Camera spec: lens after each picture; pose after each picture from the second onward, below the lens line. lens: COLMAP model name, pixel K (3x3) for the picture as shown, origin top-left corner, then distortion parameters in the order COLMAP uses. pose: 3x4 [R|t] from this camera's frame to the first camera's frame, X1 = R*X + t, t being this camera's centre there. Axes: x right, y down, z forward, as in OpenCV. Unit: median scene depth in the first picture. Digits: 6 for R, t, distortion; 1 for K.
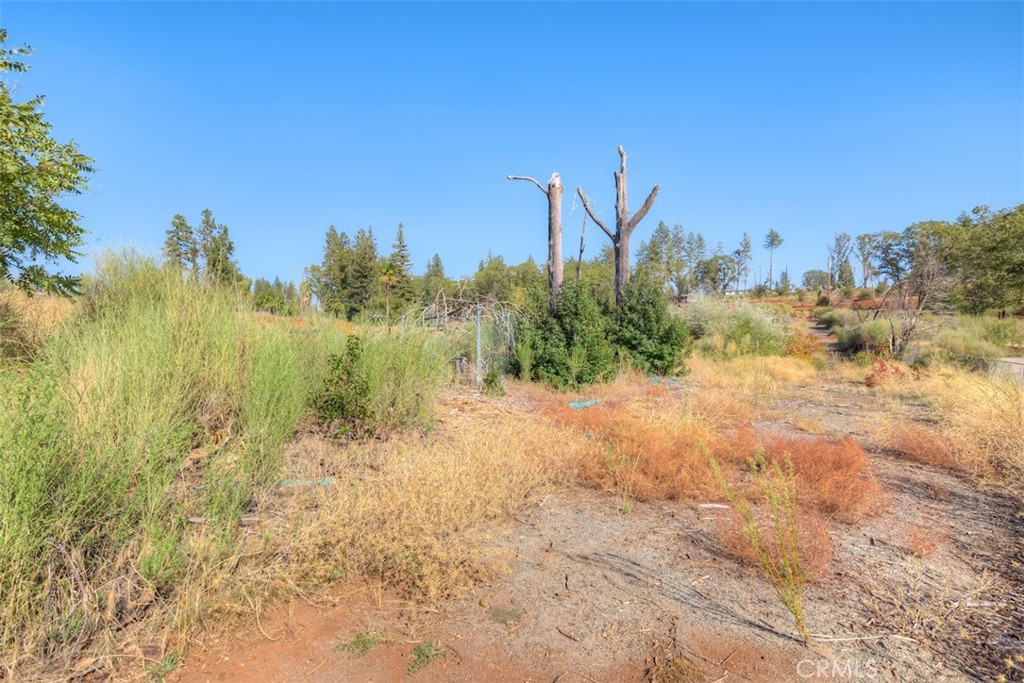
lens RADIAL K [[484.9, 0, 514.6], [0, 484.9, 338.0], [0, 0, 1]] dist [0.001180, -0.001245]
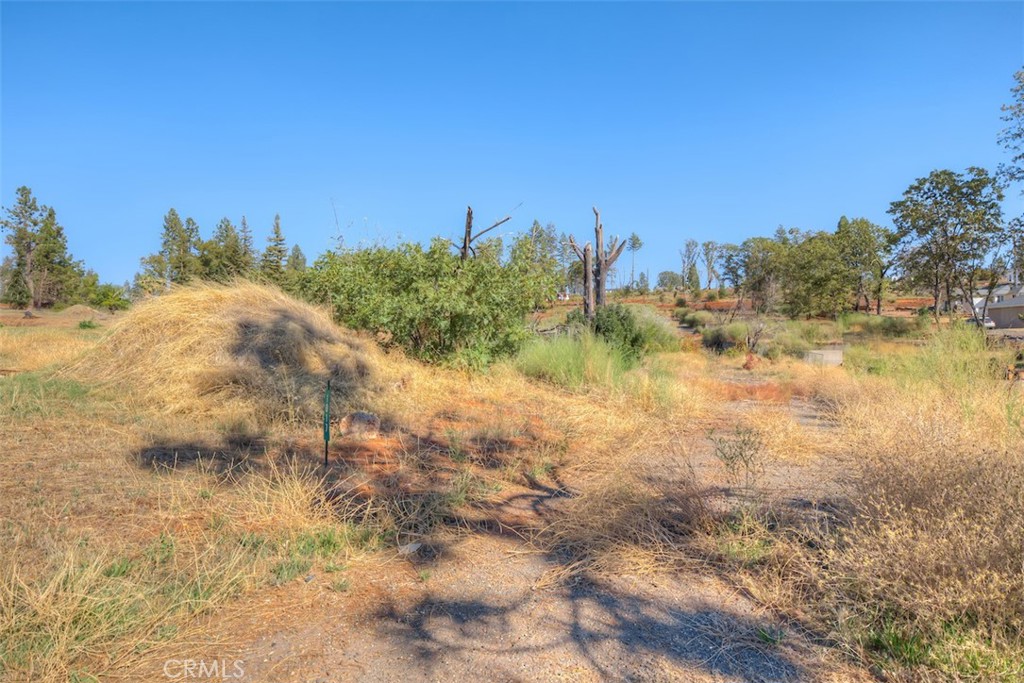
lens RADIAL K [[527.2, 0, 510.6], [0, 527.2, 343.8], [0, 0, 1]] dist [0.000896, 0.001081]
pose [[0.961806, -0.016544, 0.273232, -0.091991], [0.012176, 0.999770, 0.017677, -0.005194], [-0.273462, -0.013675, 0.961786, -0.086786]]
